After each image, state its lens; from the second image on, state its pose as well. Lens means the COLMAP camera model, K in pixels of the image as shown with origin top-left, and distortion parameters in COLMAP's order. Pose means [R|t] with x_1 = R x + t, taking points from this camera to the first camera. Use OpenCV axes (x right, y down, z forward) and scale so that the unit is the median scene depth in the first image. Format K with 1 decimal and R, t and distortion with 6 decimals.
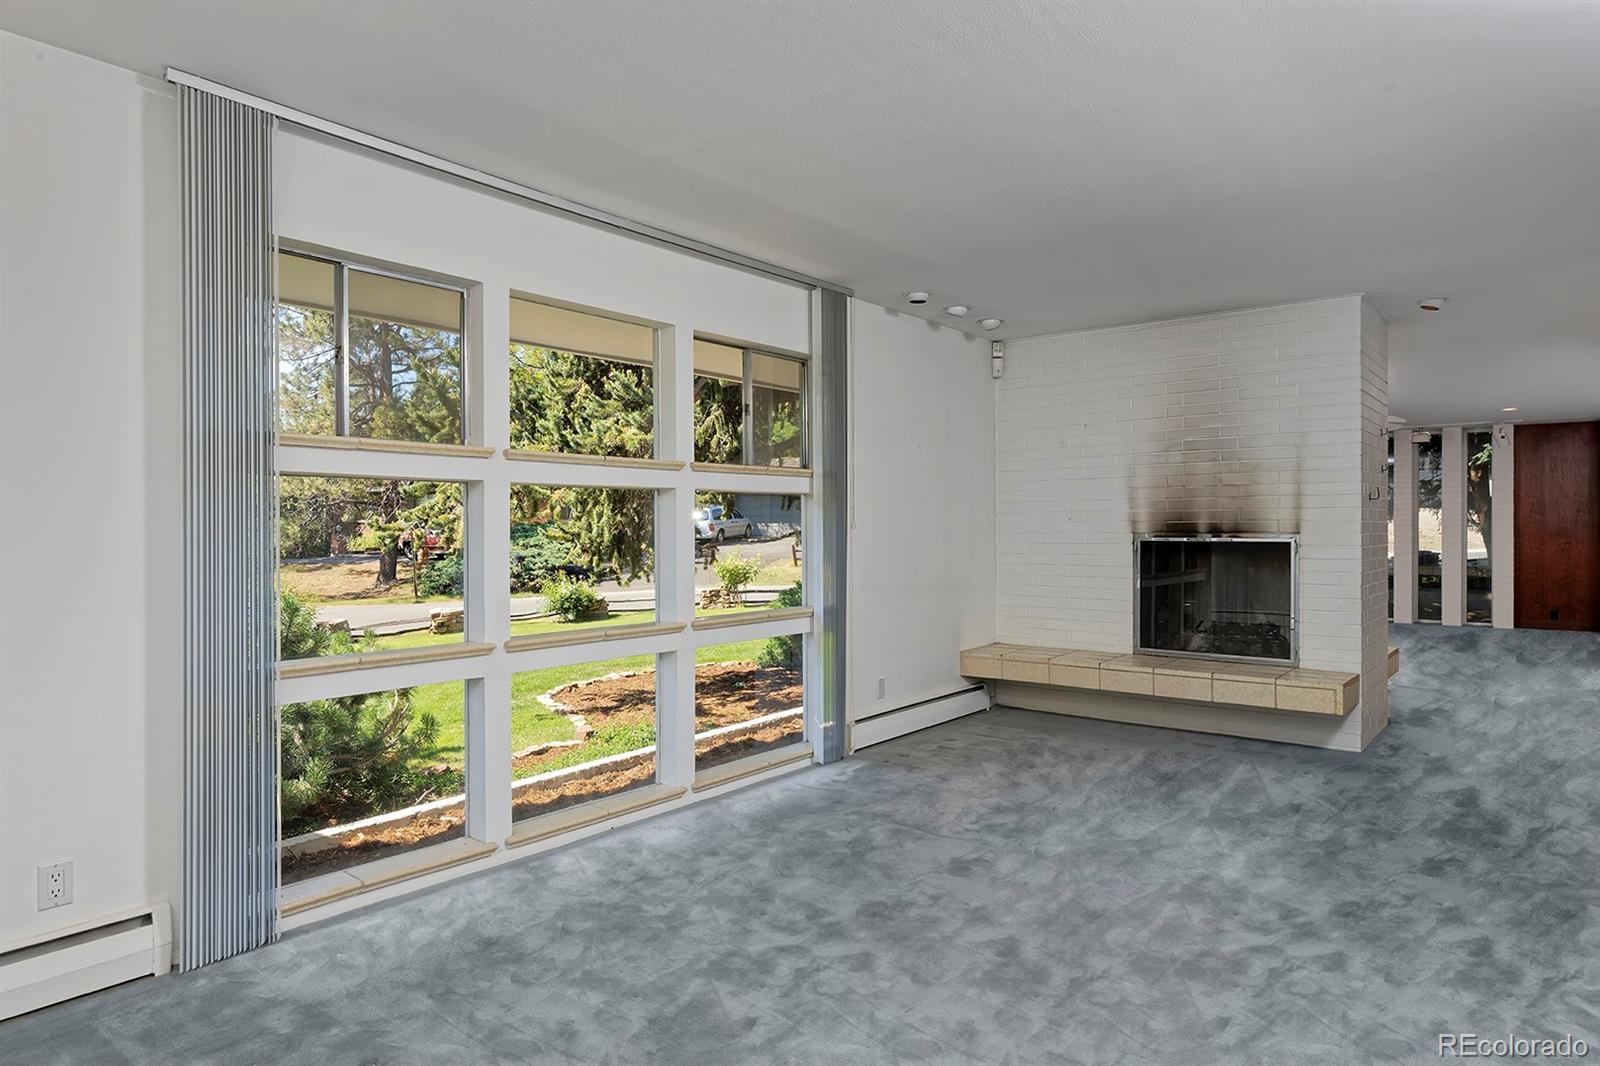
lens RADIAL K [[956.7, 0, 795.5], [0, 956.7, 527.3], [0, 0, 1]] dist [-0.001415, -0.000503]
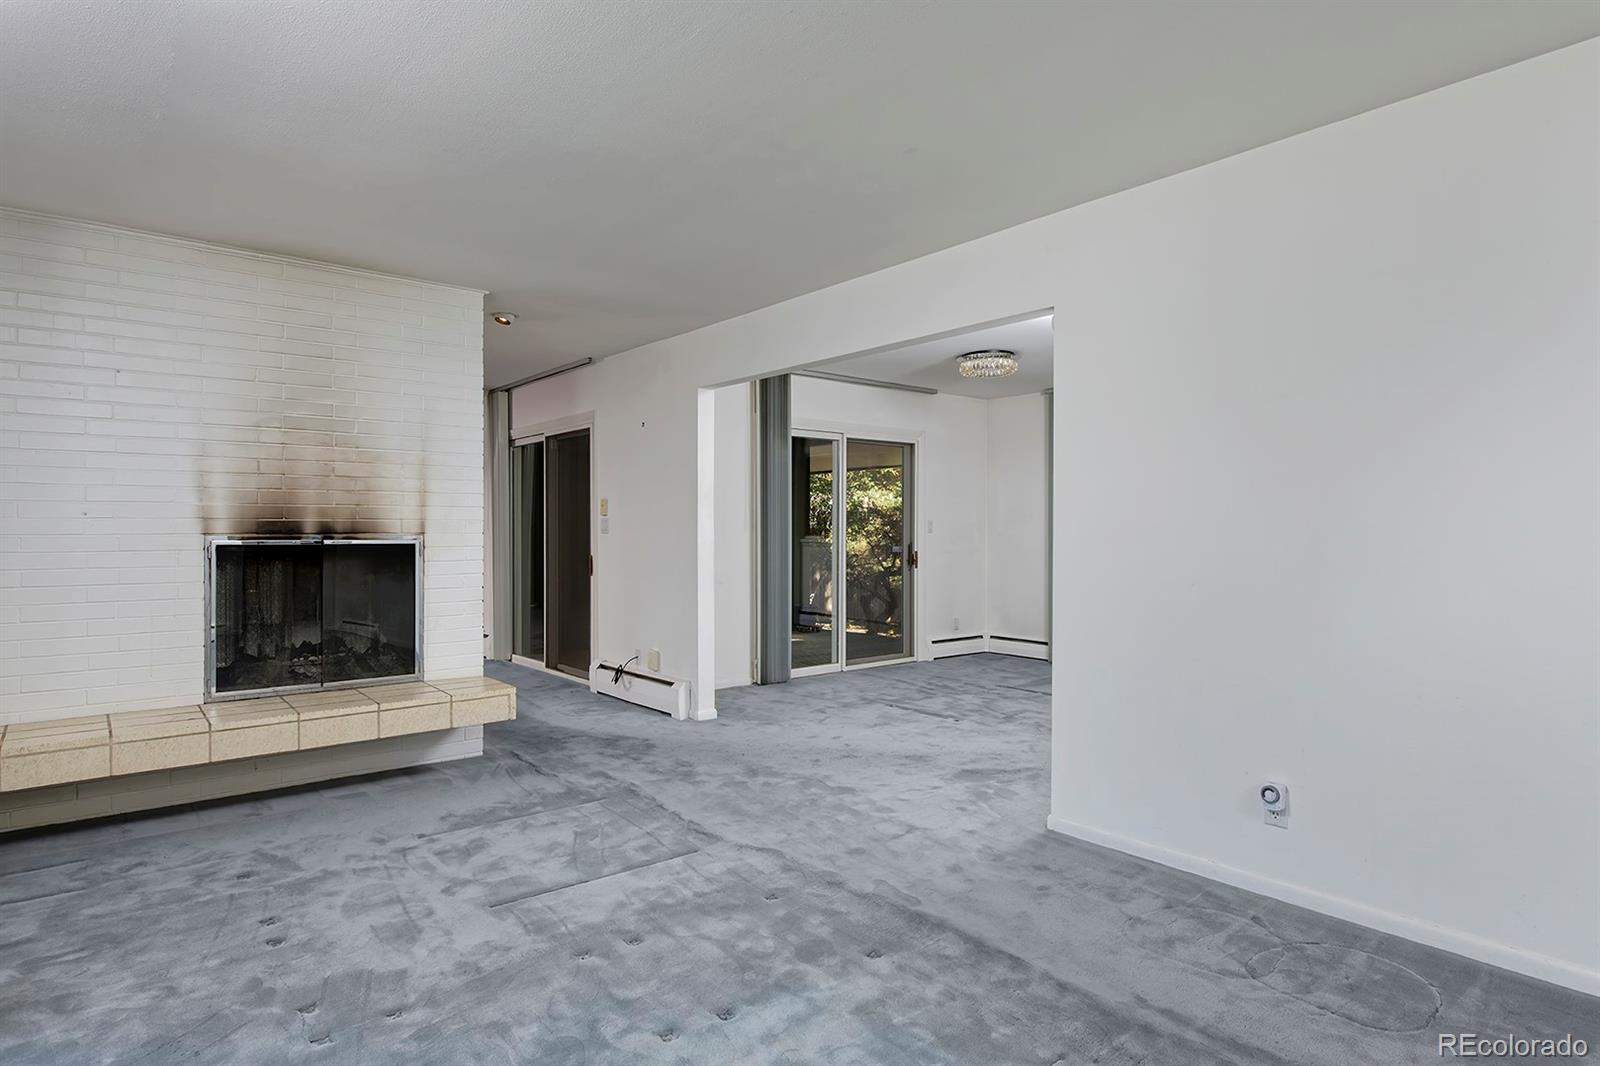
lens RADIAL K [[872.4, 0, 796.4], [0, 872.4, 530.2], [0, 0, 1]] dist [-0.005192, -0.000075]
pose [[0.214177, 0.003931, 0.976787, -0.211298], [0.001568, 0.999989, -0.004368, 0.006935], [-0.976794, 0.002467, 0.214168, 0.470608]]
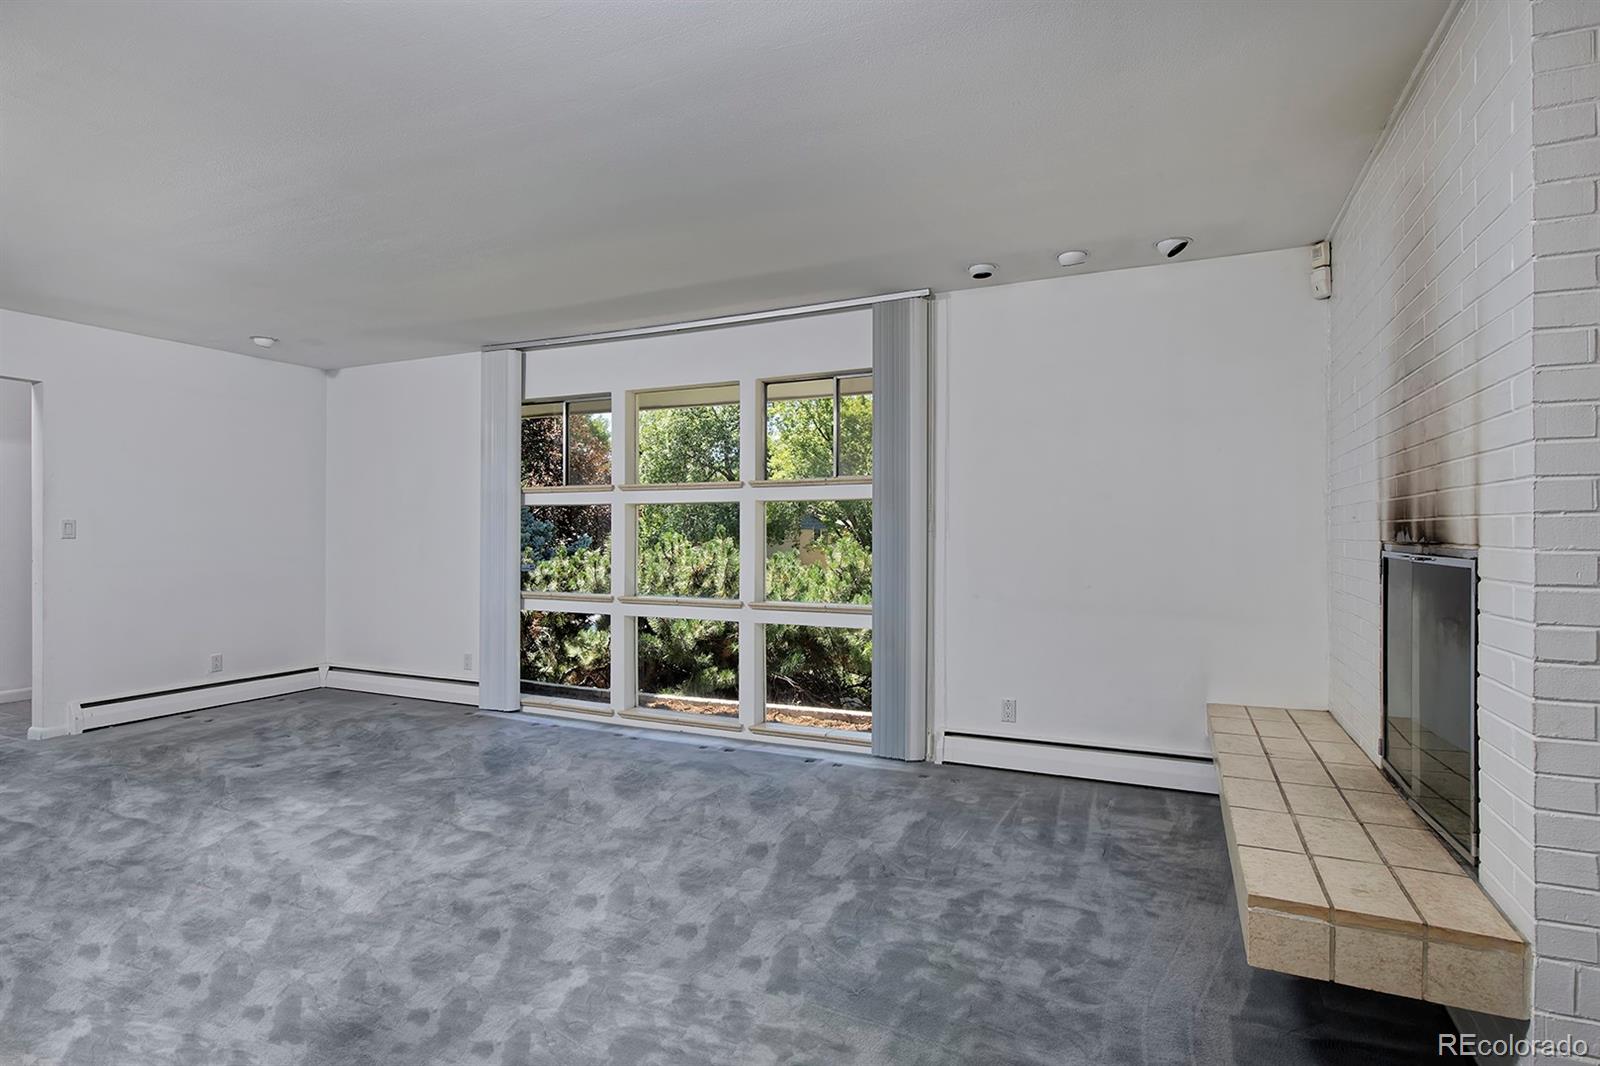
lens RADIAL K [[802.7, 0, 796.6], [0, 802.7, 533.7], [0, 0, 1]] dist [-0.000123, 0.000024]
pose [[0.240783, 0.000673, -0.970579, 0.773083], [-0.007519, 0.999971, -0.001172, 0.004999], [0.970550, 0.007580, 0.240781, 0.630799]]
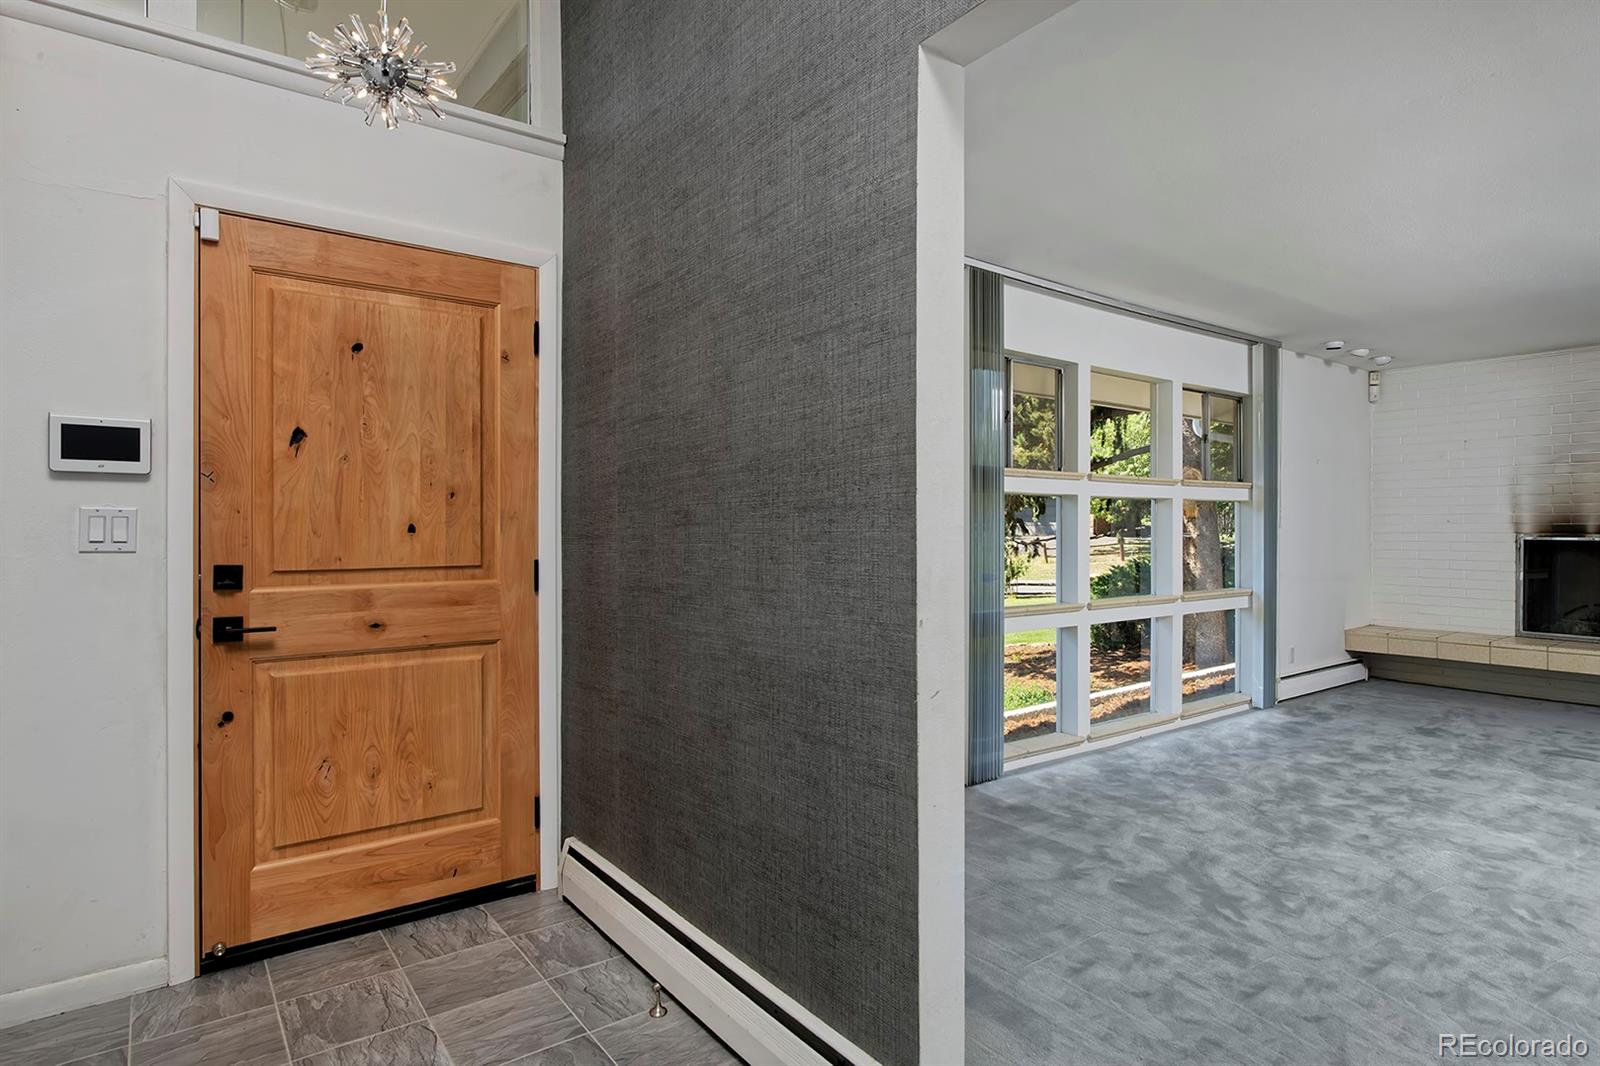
lens RADIAL K [[872.4, 0, 799.9], [0, 872.4, 529.8], [0, 0, 1]] dist [-0.005192, -0.000075]
pose [[0.969039, 0.004707, -0.246864, -0.259247], [-0.003783, 0.999984, 0.004220, 0.000921], [0.246880, -0.003156, 0.969041, -0.274780]]
